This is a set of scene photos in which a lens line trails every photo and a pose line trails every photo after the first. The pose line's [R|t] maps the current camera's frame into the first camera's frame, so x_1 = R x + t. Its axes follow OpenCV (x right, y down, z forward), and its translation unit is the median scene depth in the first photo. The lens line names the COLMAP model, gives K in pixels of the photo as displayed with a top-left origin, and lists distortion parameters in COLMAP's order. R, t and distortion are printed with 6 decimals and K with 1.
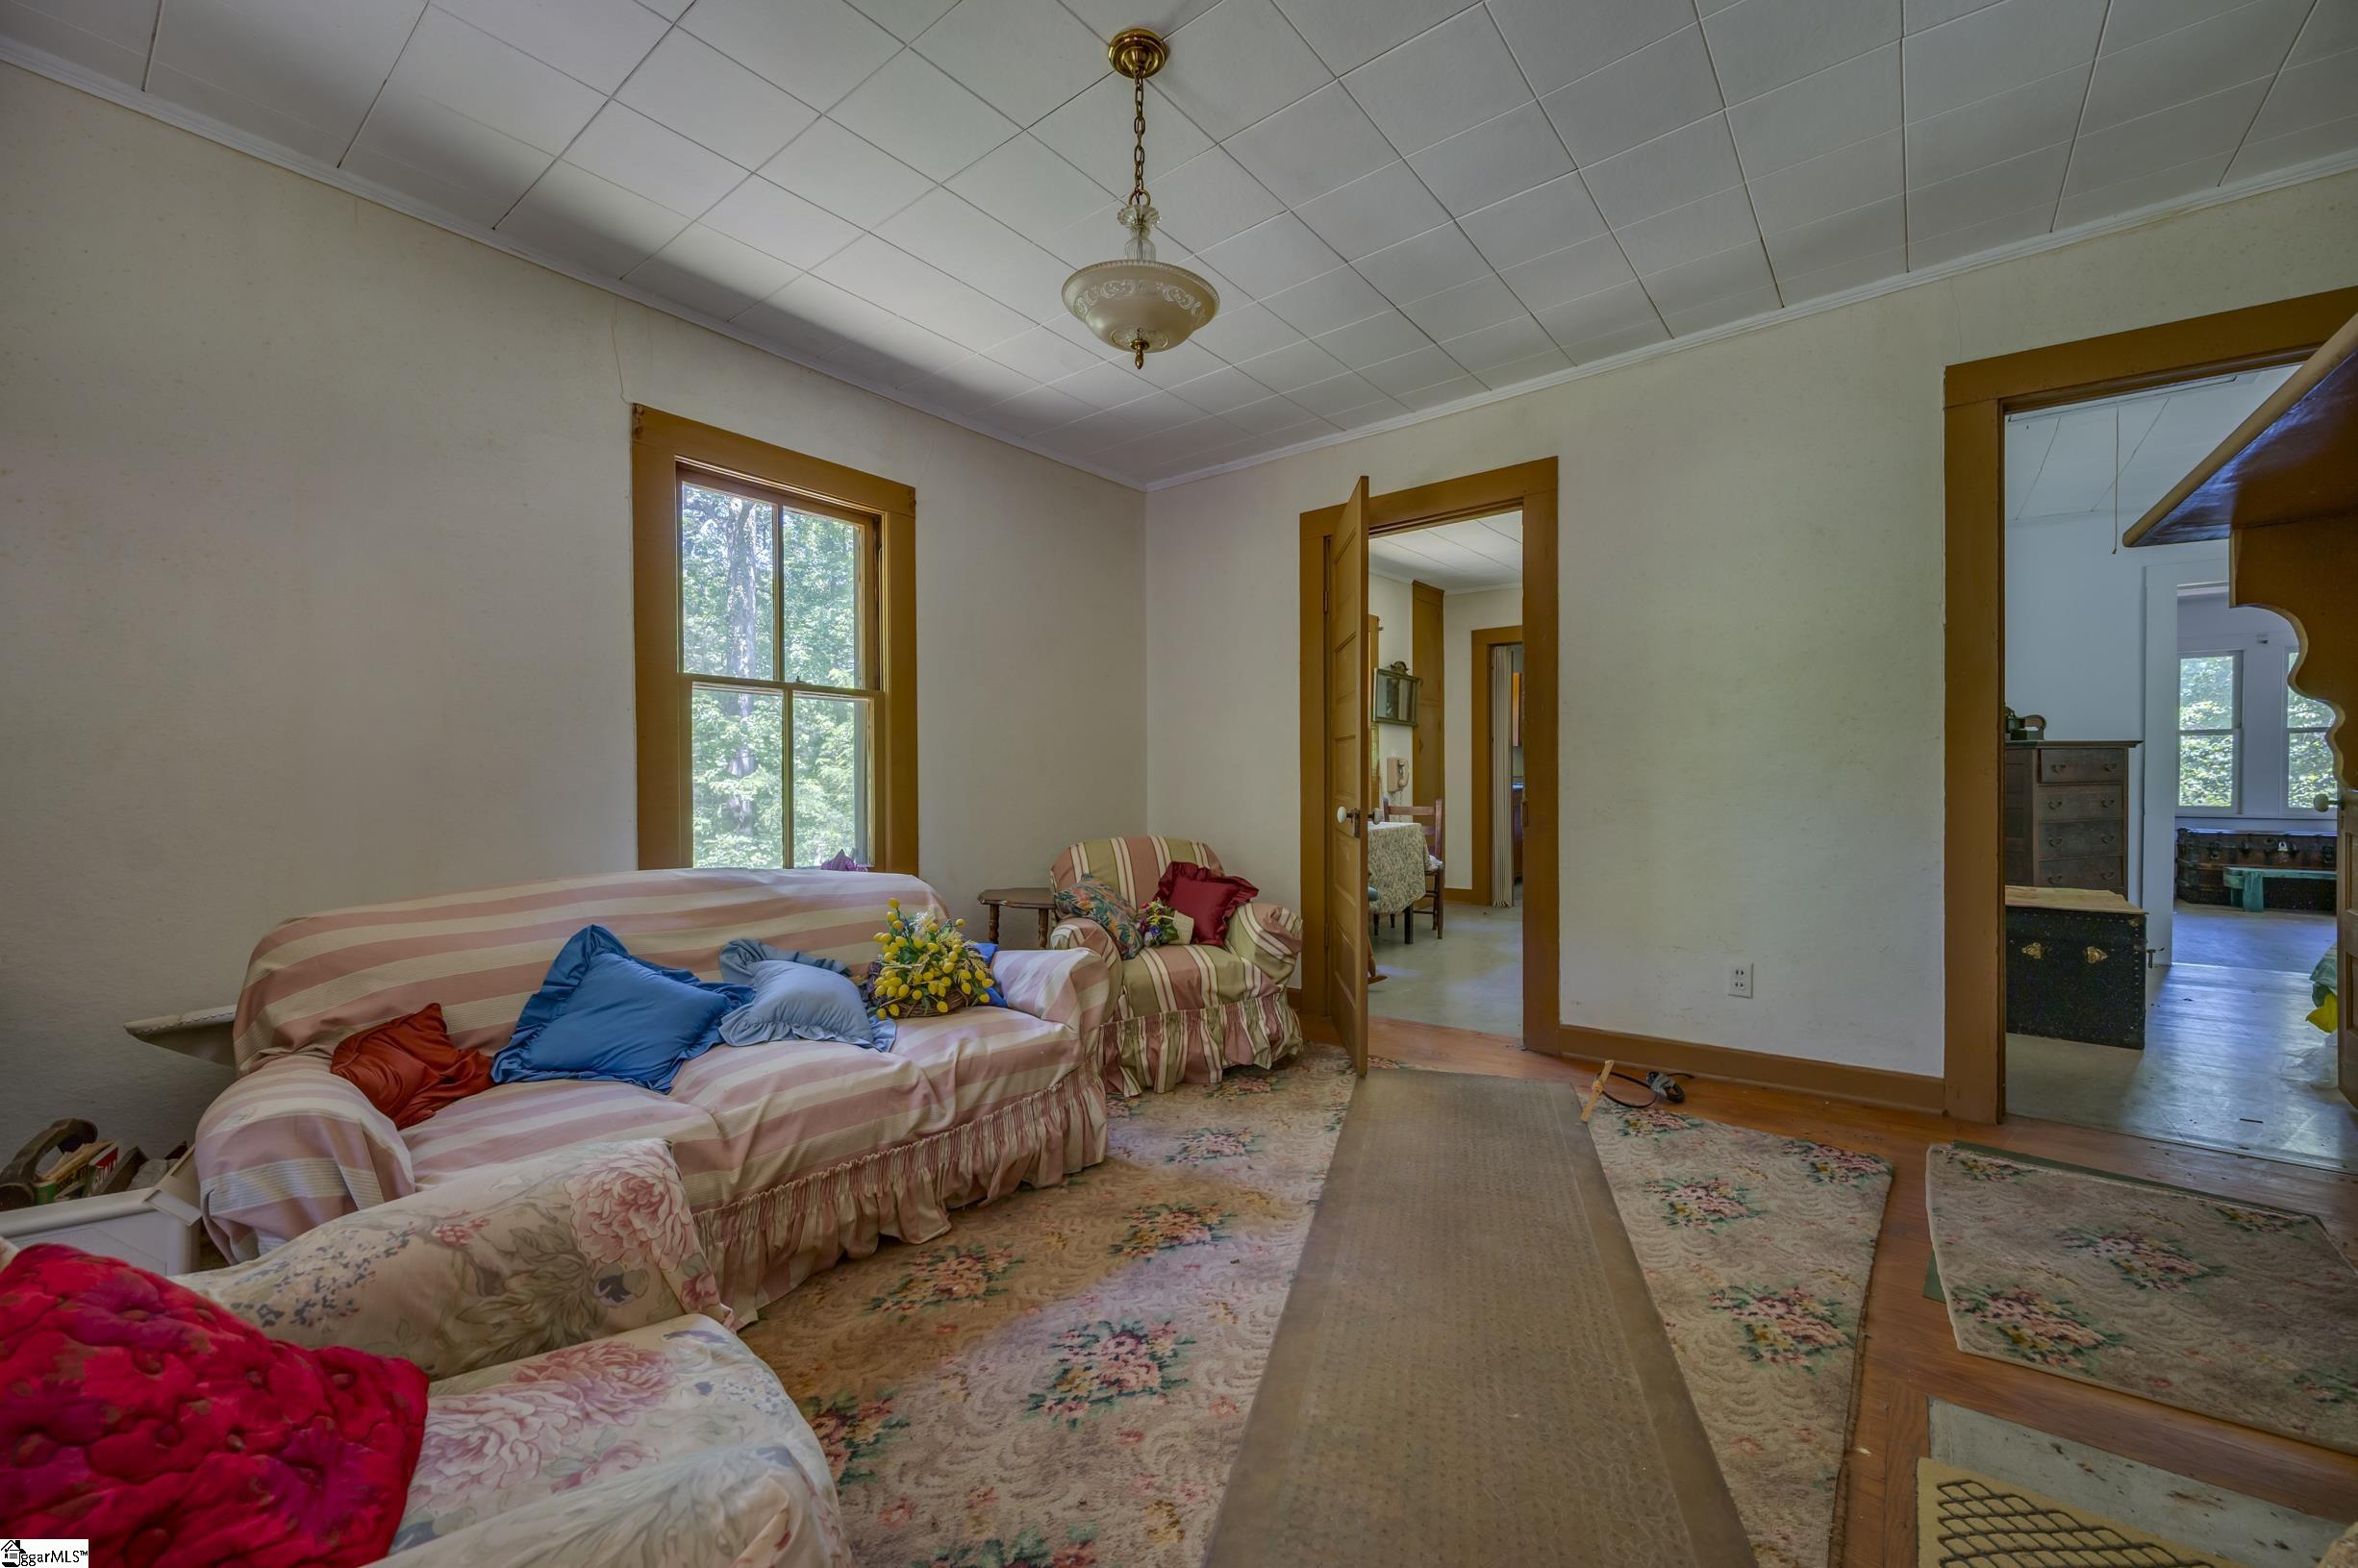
lens RADIAL K [[926.6, 0, 1185.5], [0, 926.6, 780.3], [0, 0, 1]] dist [0.000697, 0.000191]
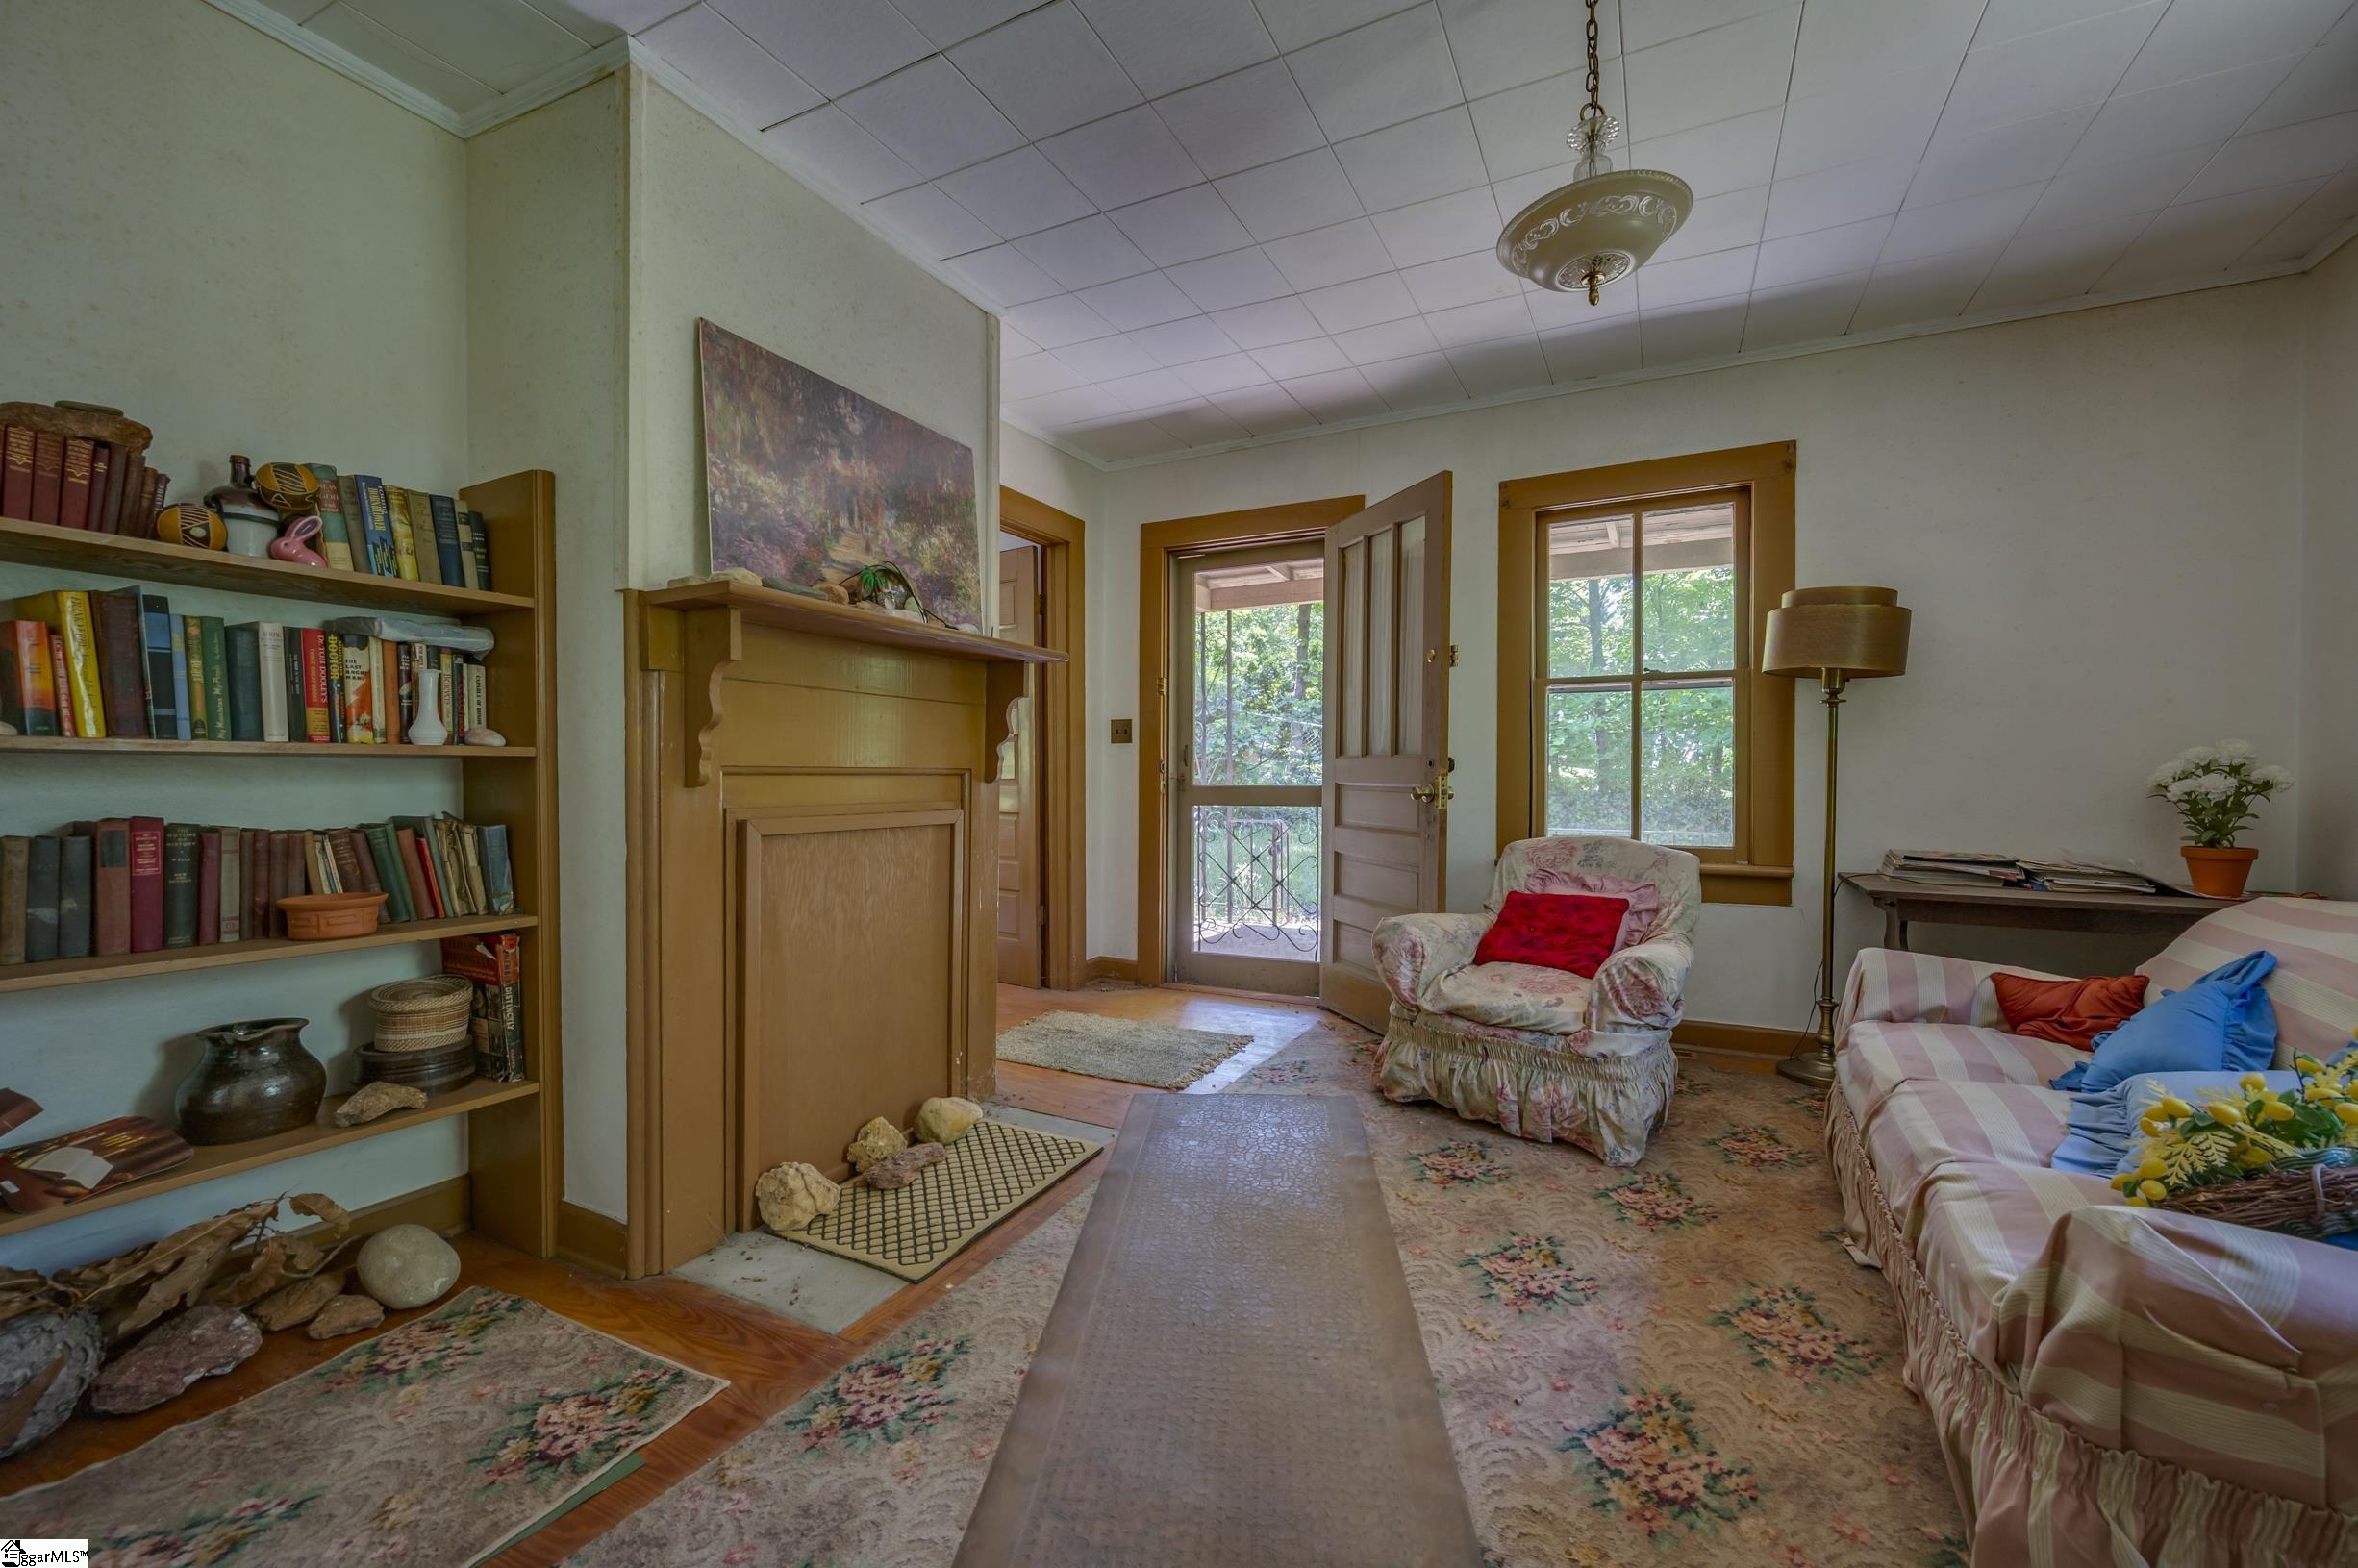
lens RADIAL K [[926.6, 0, 1185.5], [0, 926.6, 780.3], [0, 0, 1]] dist [0.000697, 0.000191]
pose [[-0.980483, 0.005670, -0.196520, 0.280732], [0.002640, 0.999874, 0.015680, -0.006314], [0.196584, 0.014855, -0.980375, 1.002497]]
